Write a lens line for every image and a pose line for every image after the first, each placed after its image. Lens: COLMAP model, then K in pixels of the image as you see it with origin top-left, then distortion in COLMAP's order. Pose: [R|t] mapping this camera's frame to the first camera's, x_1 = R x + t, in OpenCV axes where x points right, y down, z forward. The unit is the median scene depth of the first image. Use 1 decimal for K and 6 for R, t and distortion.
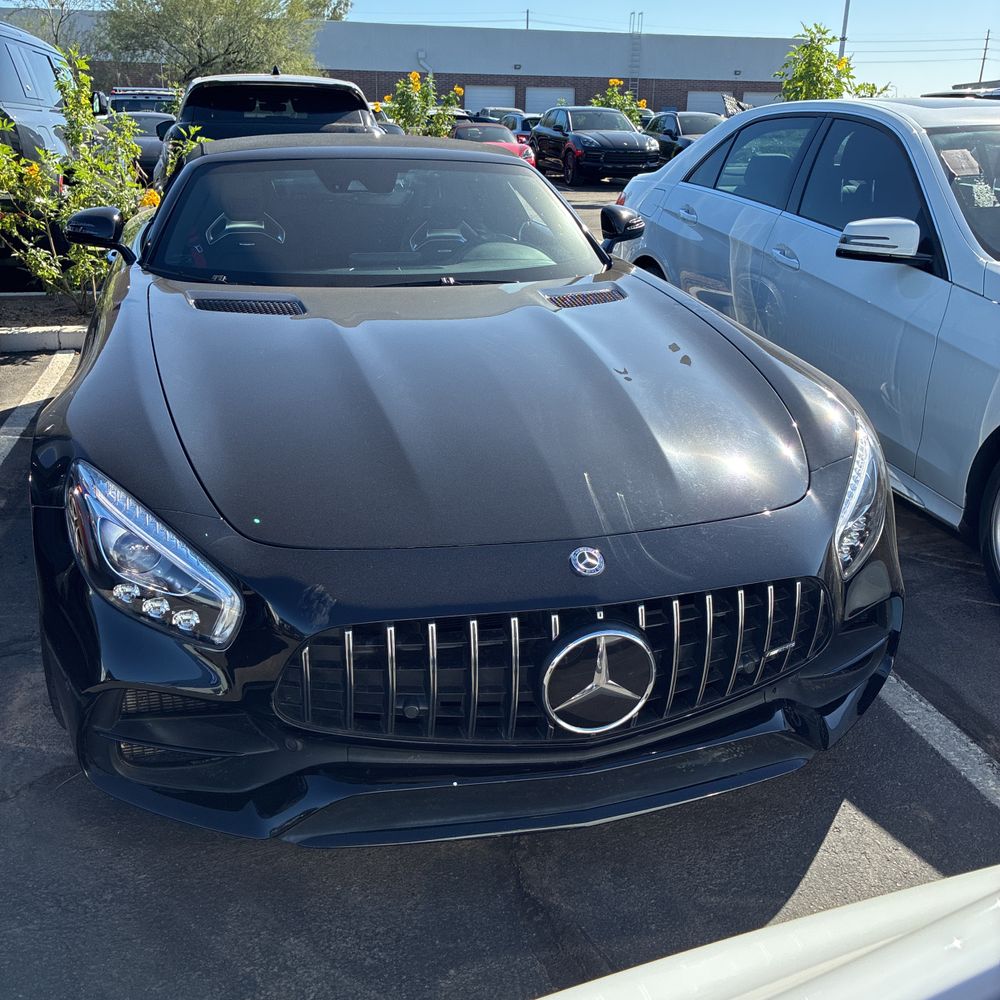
lens RADIAL K [[1022.5, 0, 510.6], [0, 1022.5, 501.4], [0, 0, 1]] dist [0.006711, 0.007256]
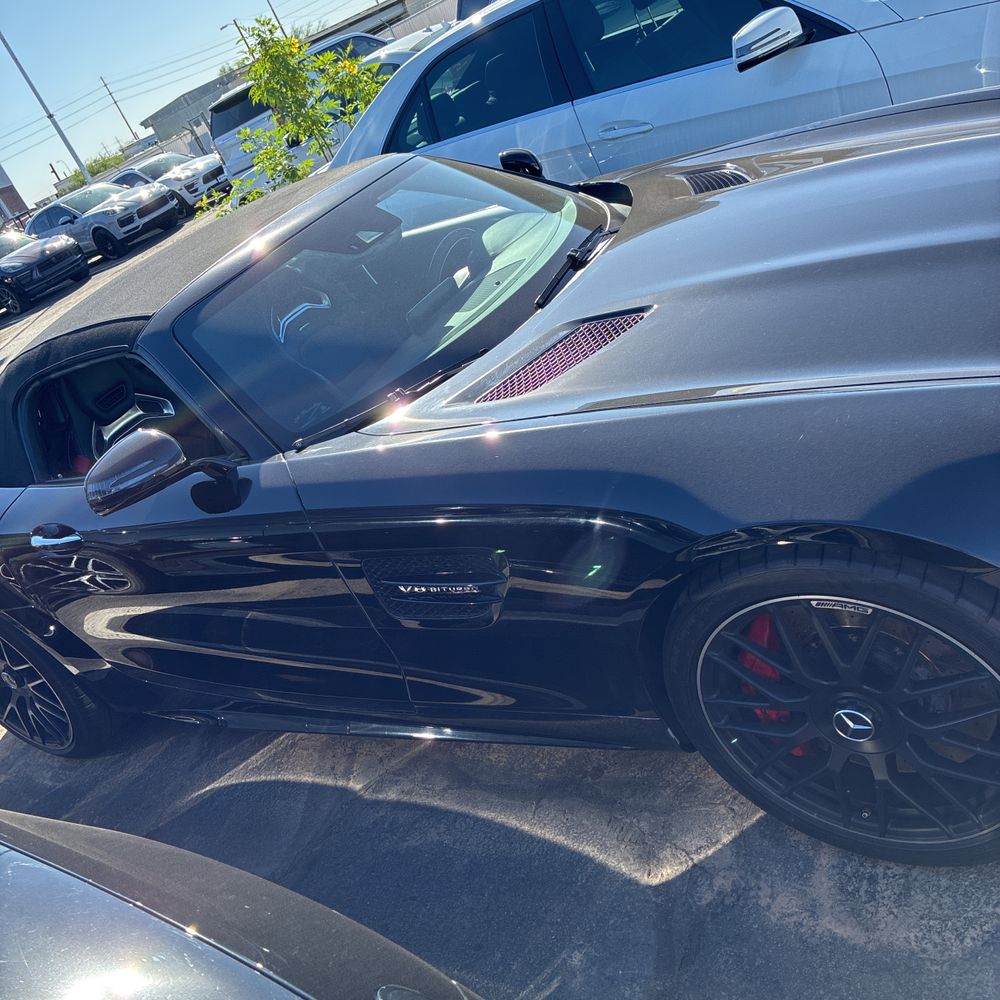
lens RADIAL K [[1006.7, 0, 488.3], [0, 1006.7, 496.5], [0, 0, 1]] dist [0.035440, -0.032447]
pose [[0.647857, -0.591936, 0.479471, -0.578752], [0.618416, 0.776215, 0.122686, -0.191618], [-0.444795, 0.217029, 0.868939, 0.331121]]
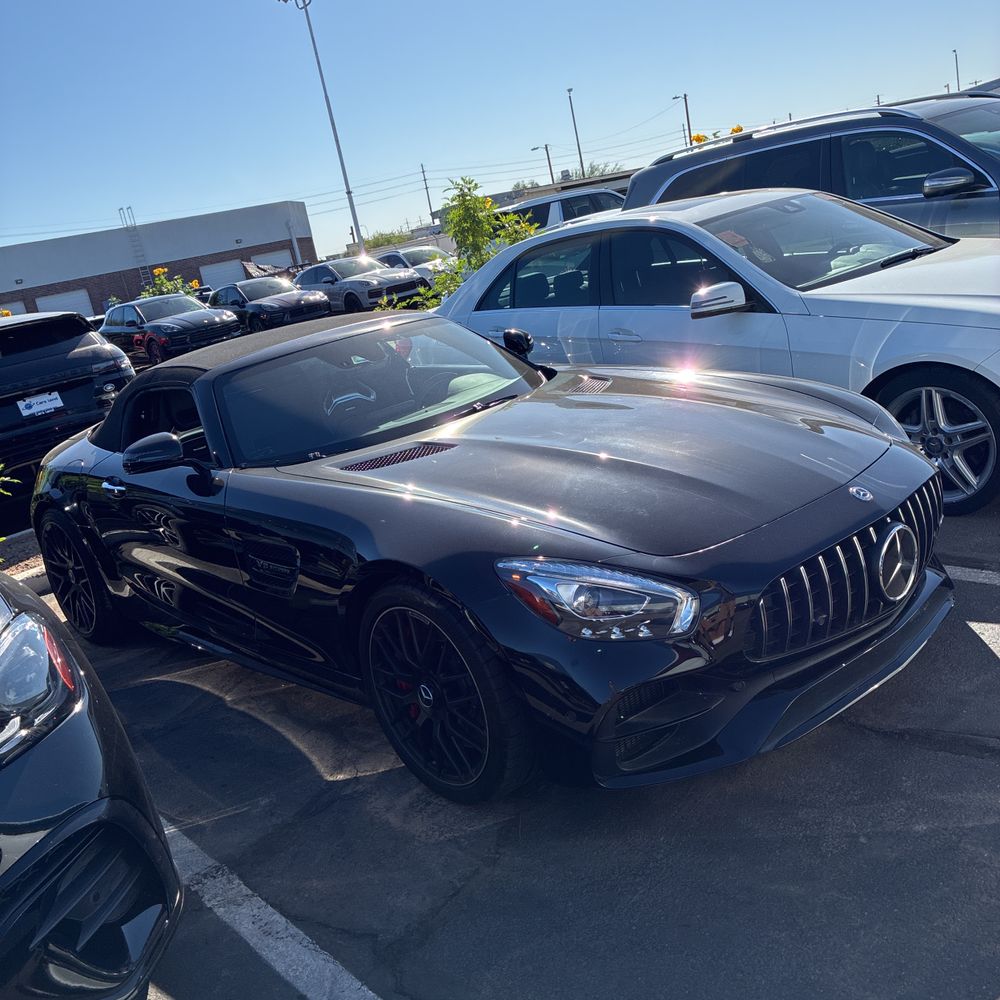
lens RADIAL K [[1016.6, 0, 496.3], [0, 1016.6, 495.4], [0, 0, 1]] dist [0.024520, -0.022862]
pose [[0.867636, -0.304859, 0.392772, -0.527640], [0.359129, 0.930581, -0.071029, -0.015318], [-0.343852, 0.202683, 0.916889, -0.122034]]
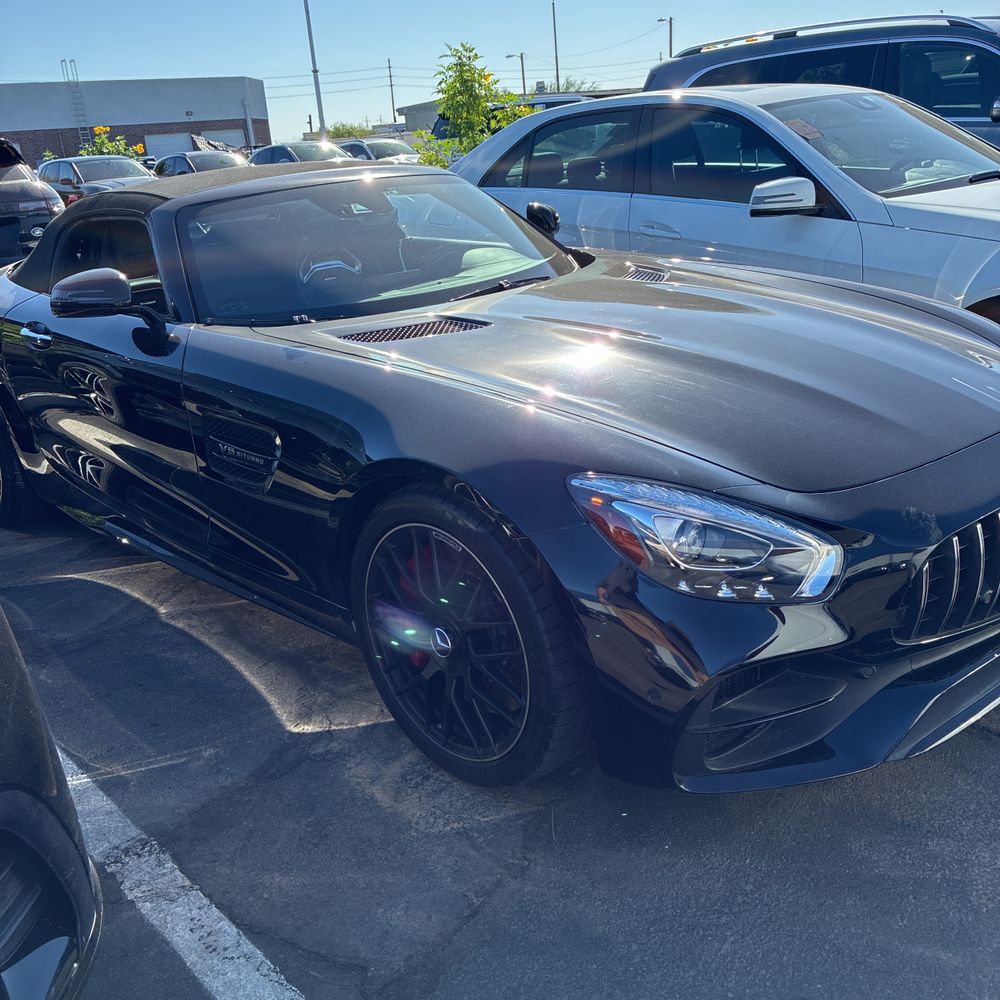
lens RADIAL K [[1010.8, 0, 495.4], [0, 1010.8, 503.2], [0, 0, 1]] dist [0.016540, 0.005883]
pose [[0.867133, -0.249808, 0.430901, -0.519952], [0.262088, 0.964522, 0.031748, -0.036942], [-0.423545, 0.085404, 0.901840, 0.107175]]
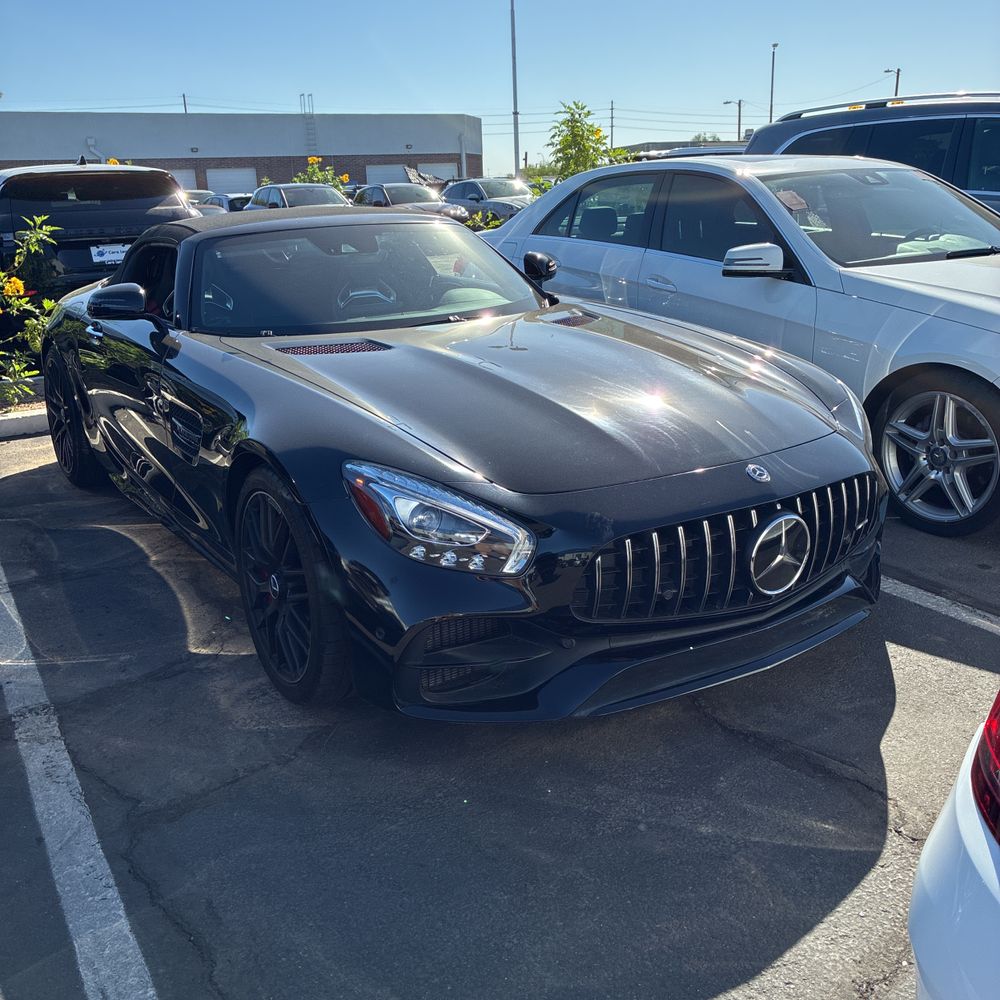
lens RADIAL K [[1016.7, 0, 497.8], [0, 1016.7, 502.3], [0, 0, 1]] dist [0.005022, 0.023388]
pose [[0.952756, -0.137756, 0.270703, -0.341463], [0.154428, 0.987146, -0.041176, 0.052128], [-0.261551, 0.081035, 0.961782, -0.138959]]
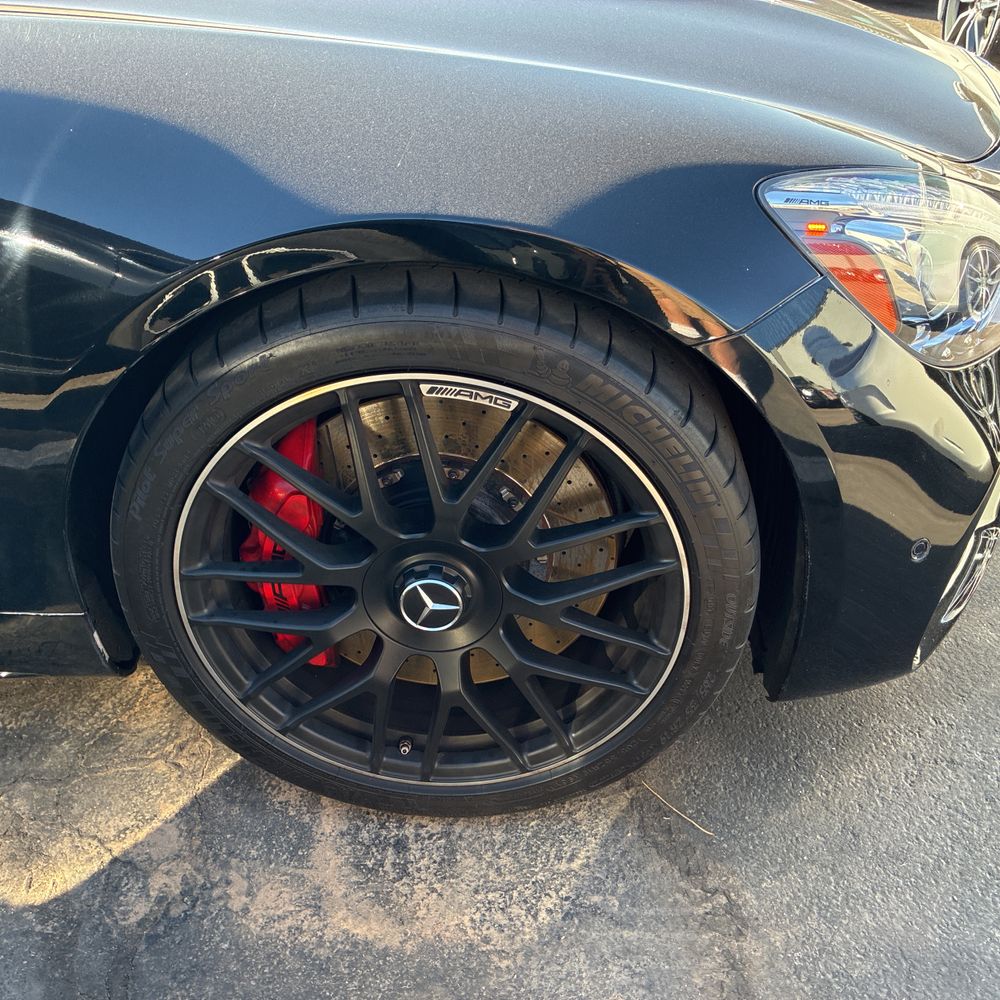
lens RADIAL K [[1028.3, 0, 491.0], [0, 1028.3, 502.0], [0, 0, 1]] dist [0.019118, -0.005402]
pose [[0.292359, -0.559142, 0.775813, -0.519057], [0.346436, 0.818079, 0.459052, -0.103655], [-0.891352, 0.134561, 0.432880, 0.539127]]
